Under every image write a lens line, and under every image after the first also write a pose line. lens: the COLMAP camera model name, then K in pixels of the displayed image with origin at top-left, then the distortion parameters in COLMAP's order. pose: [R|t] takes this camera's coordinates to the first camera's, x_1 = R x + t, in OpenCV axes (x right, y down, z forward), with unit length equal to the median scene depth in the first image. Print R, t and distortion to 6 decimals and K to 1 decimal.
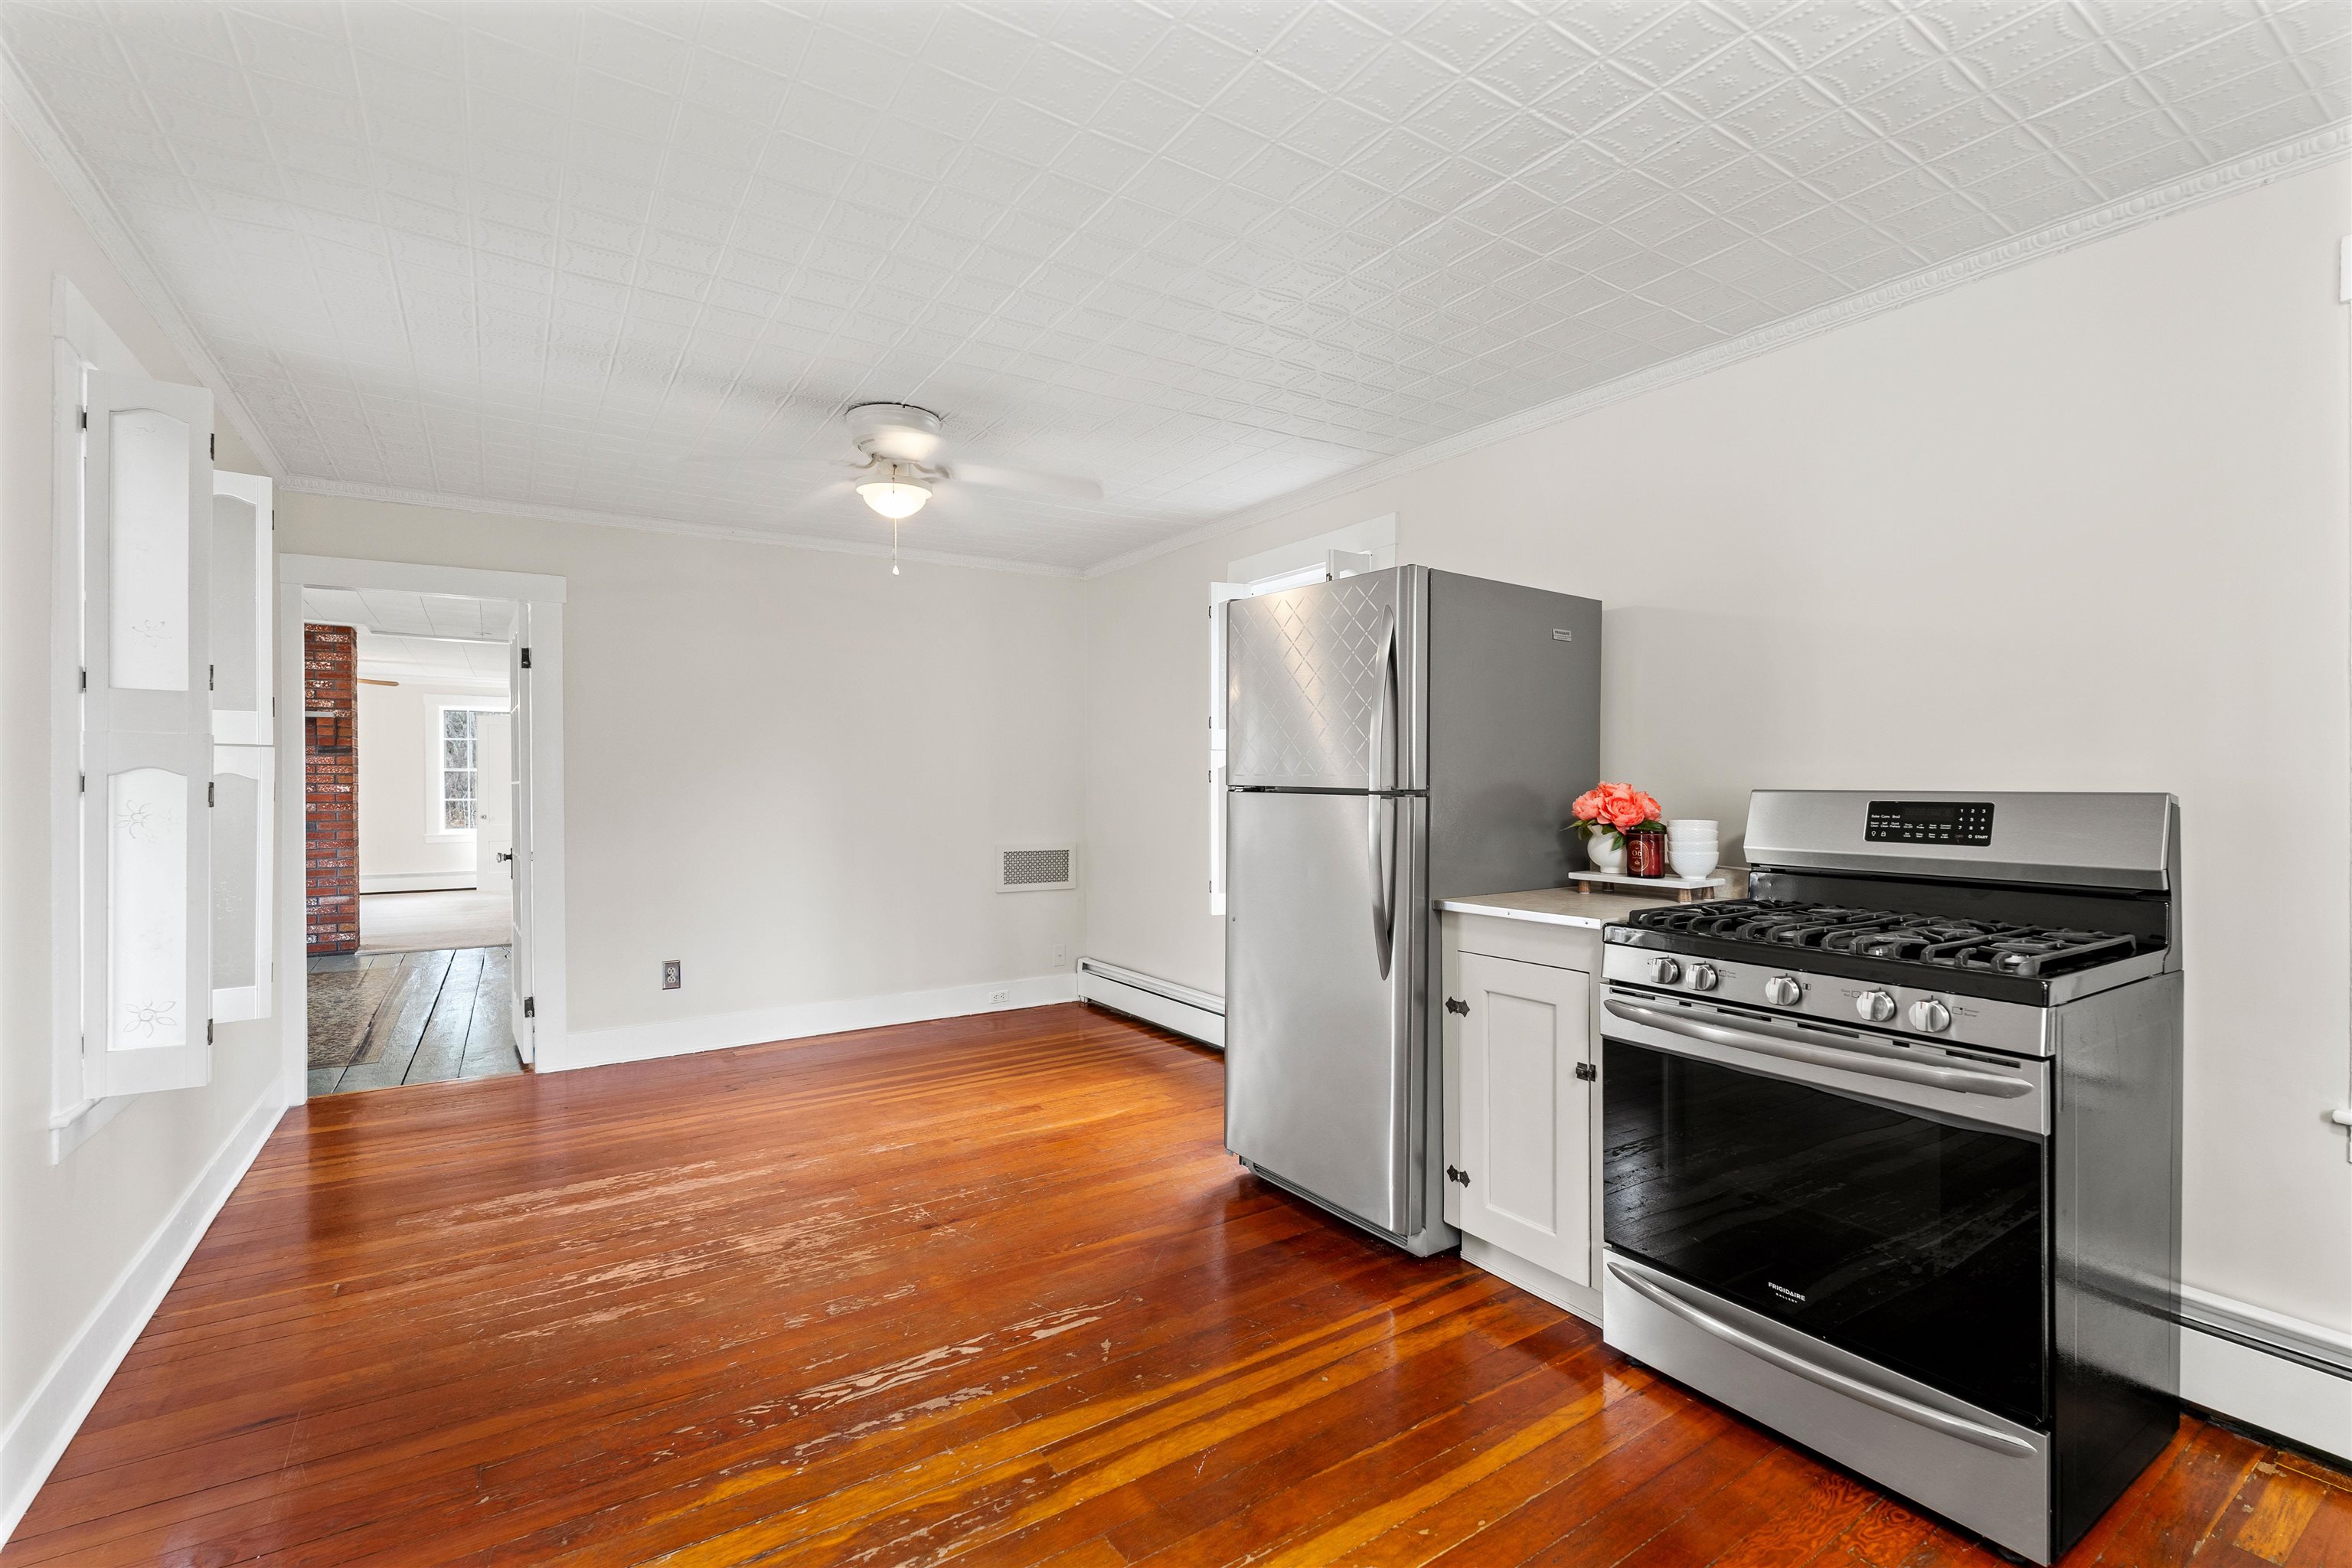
lens RADIAL K [[1040.0, 0, 1155.2], [0, 1040.0, 768.2], [0, 0, 1]] dist [-0.007219, 0.001330]
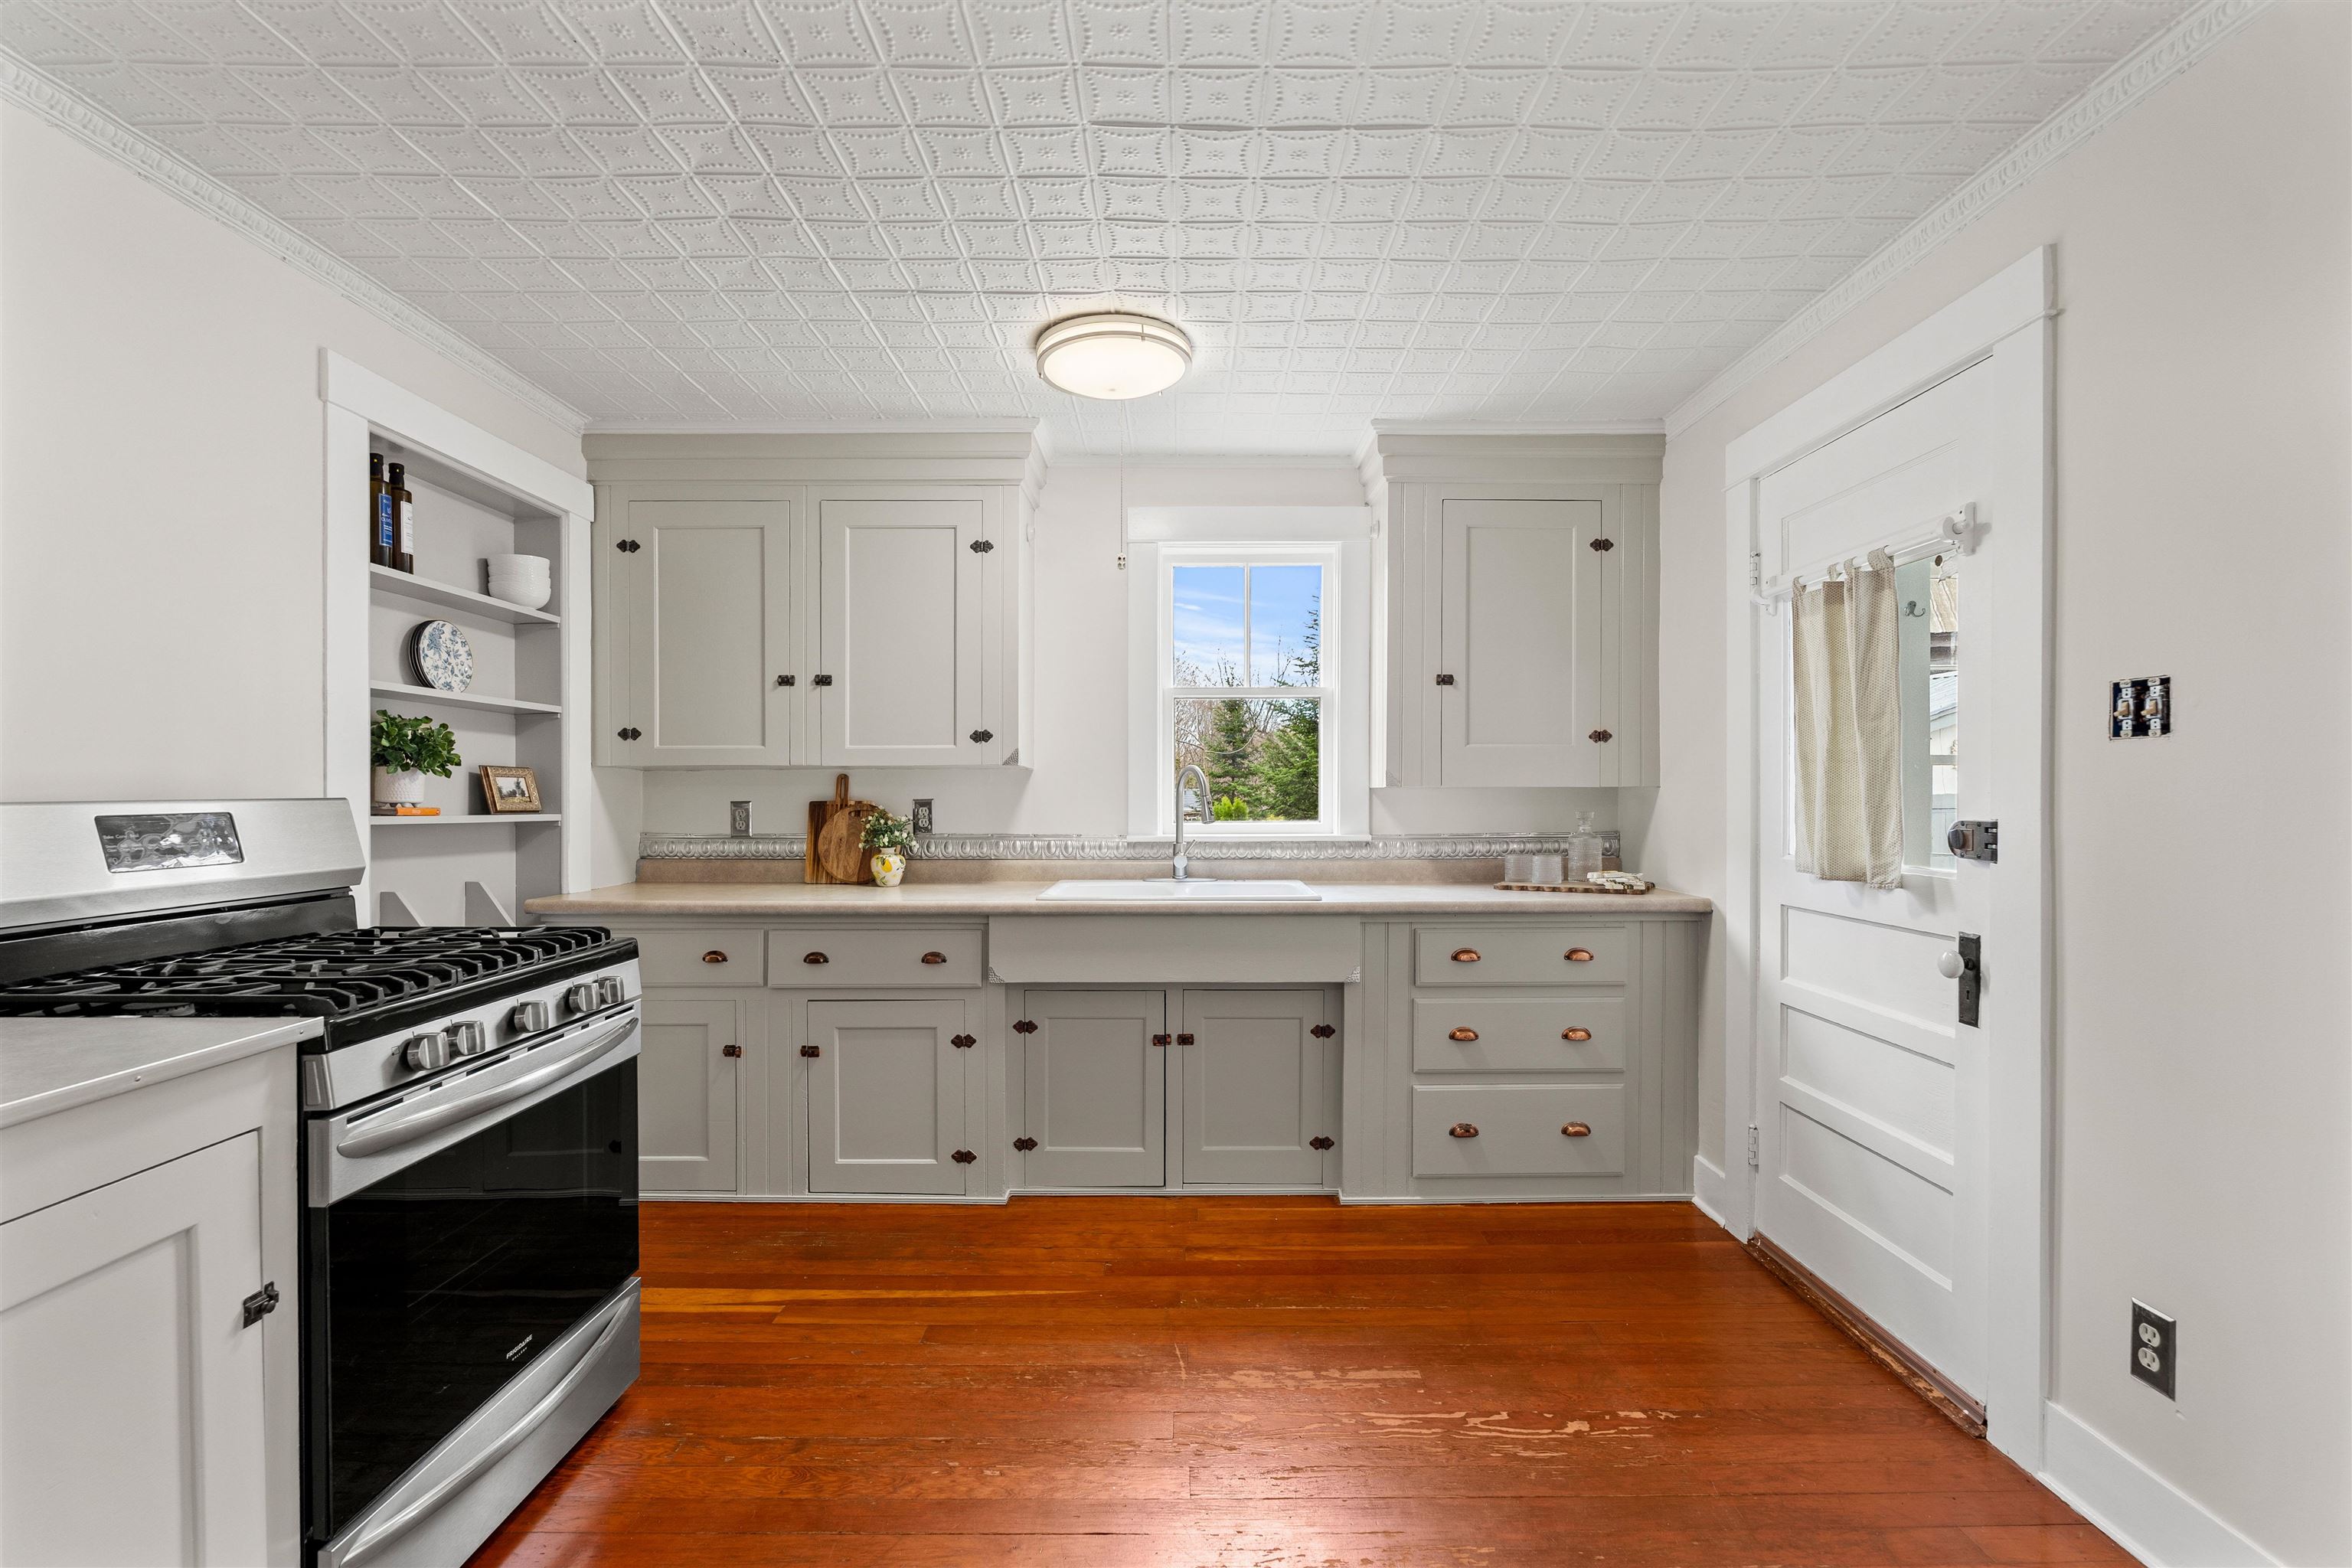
lens RADIAL K [[1040.0, 0, 1183.7], [0, 1040.0, 780.5], [0, 0, 1]] dist [-0.007219, 0.001330]
pose [[-0.839372, 0.006640, 0.543518, -0.216826], [-0.002474, 0.999868, -0.016035, 0.009027], [-0.543553, -0.014804, -0.839245, 0.840778]]
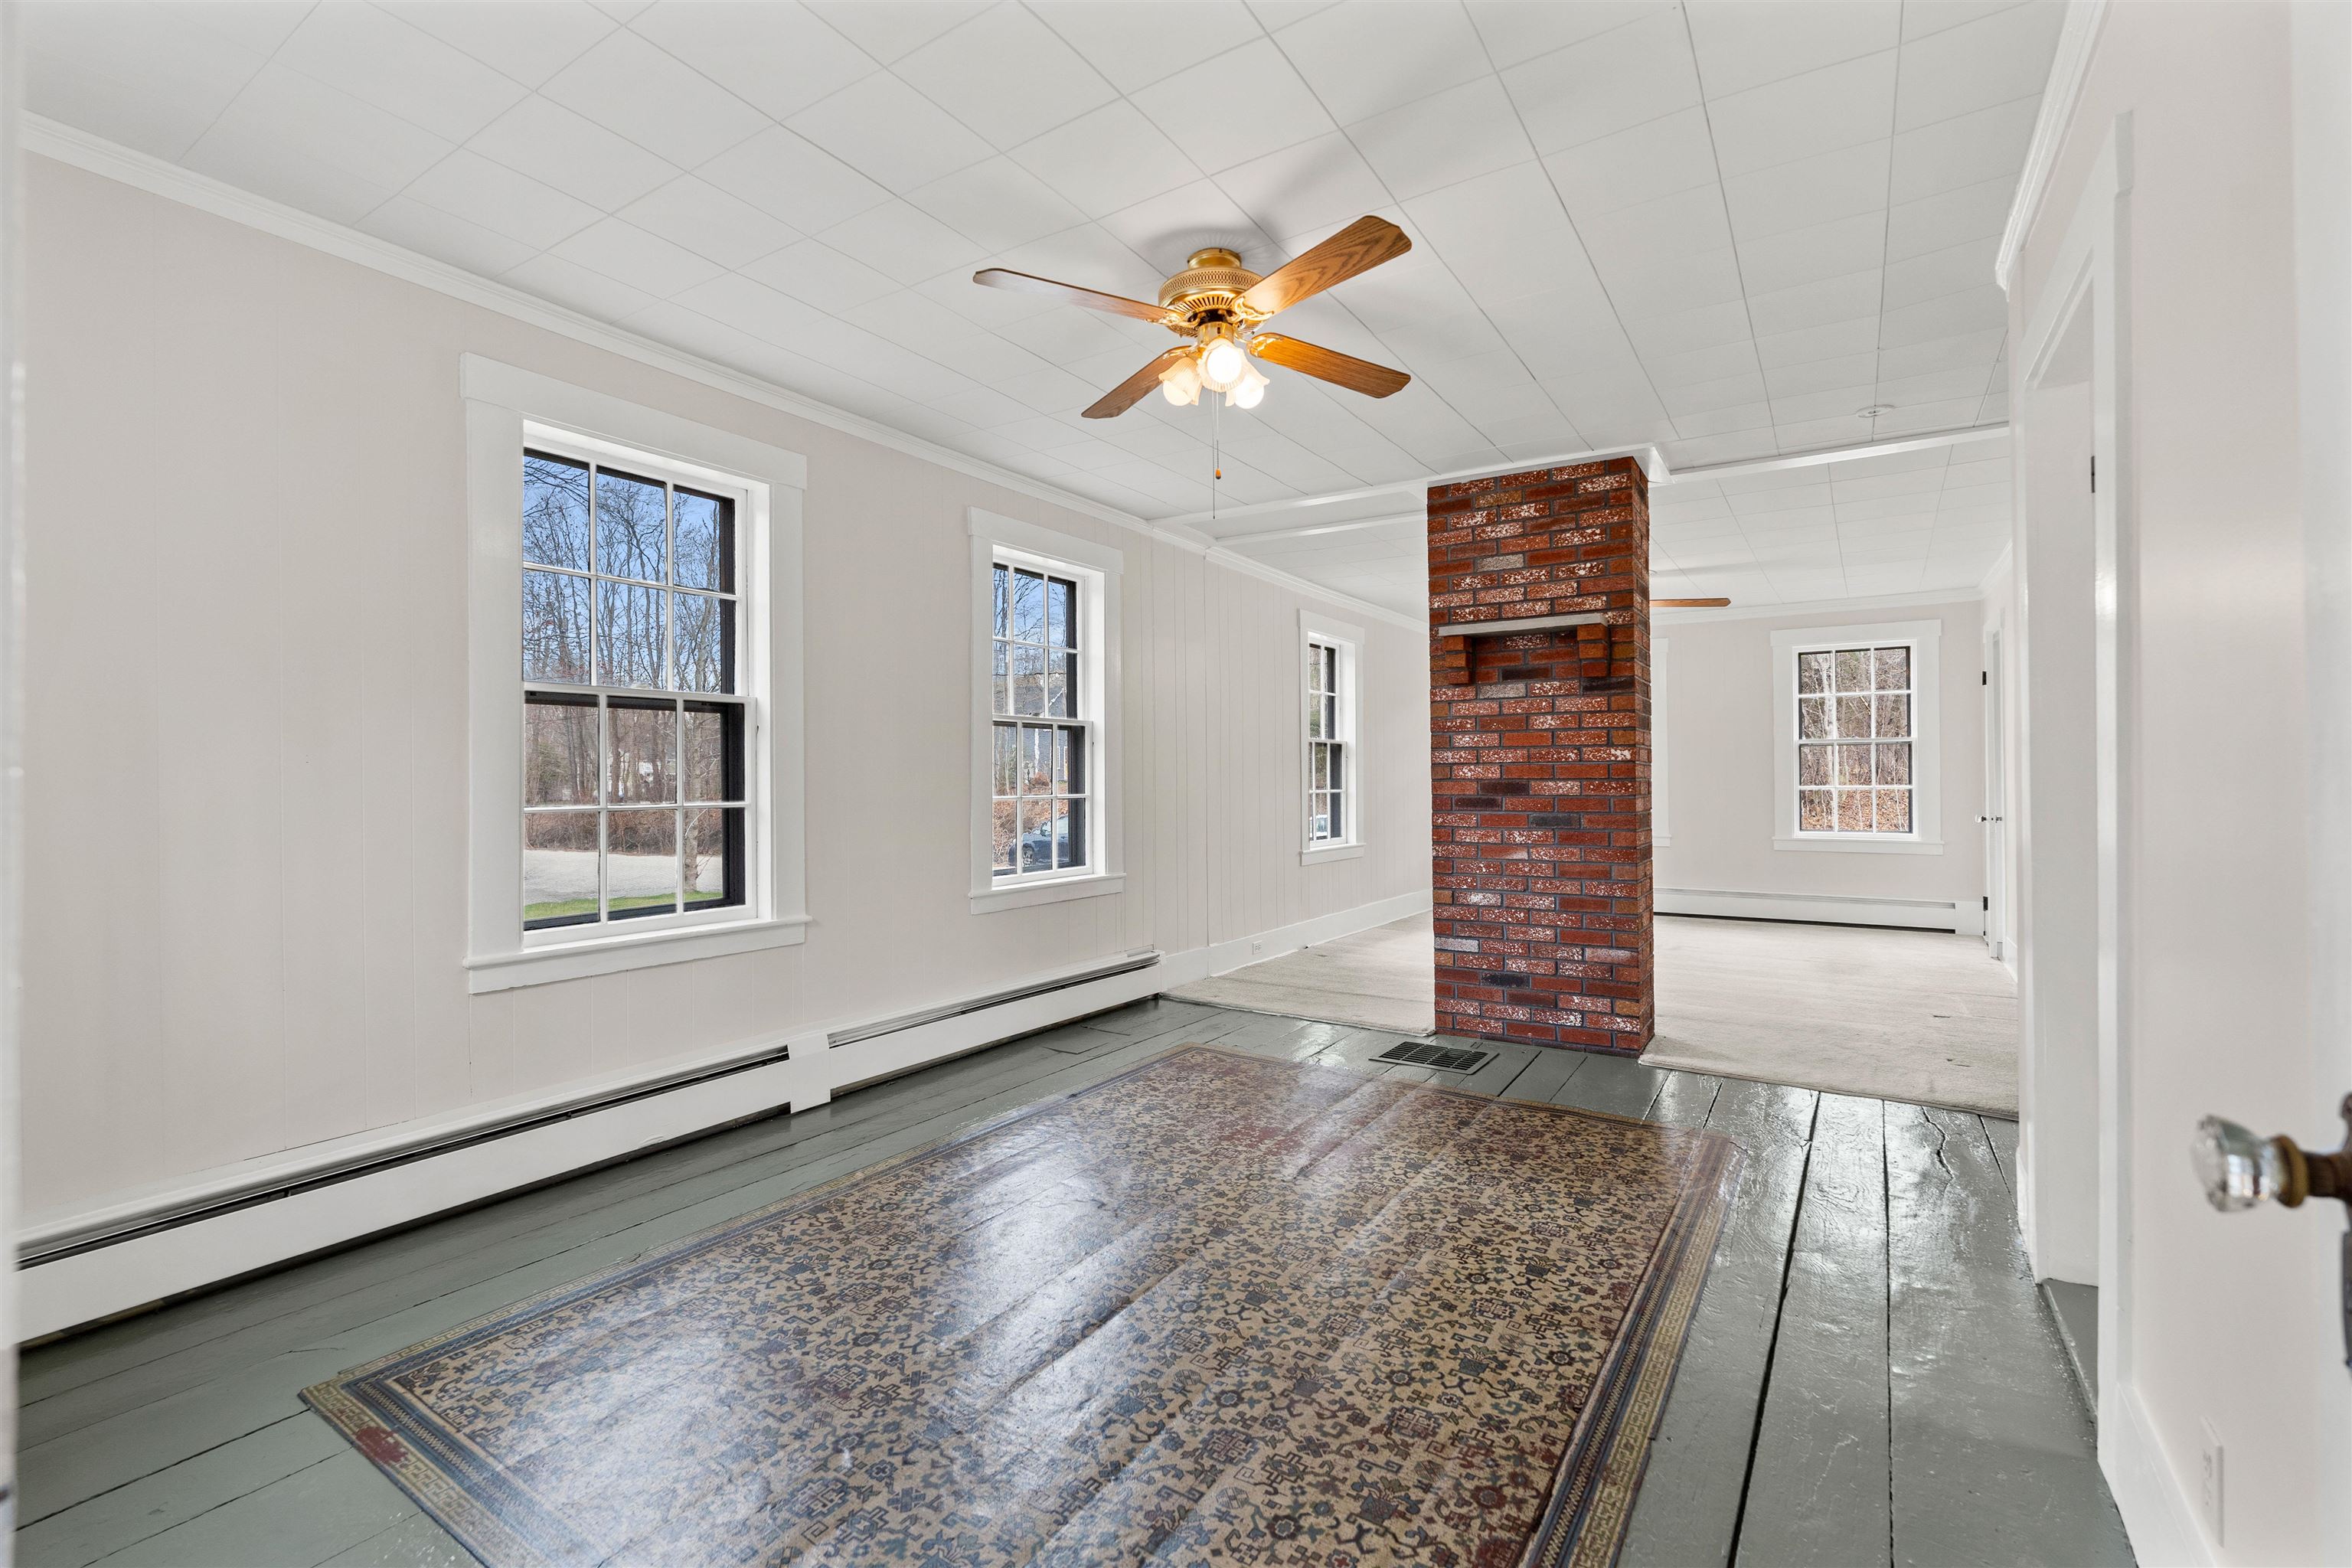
lens RADIAL K [[1040.0, 0, 1186.4], [0, 1040.0, 782.0], [0, 0, 1]] dist [-0.007219, 0.001330]
pose [[0.415998, -0.000688, -0.909365, -0.882279], [0.016020, 0.999850, 0.006572, 0.063899], [0.909225, -0.017302, 0.415946, 1.305836]]
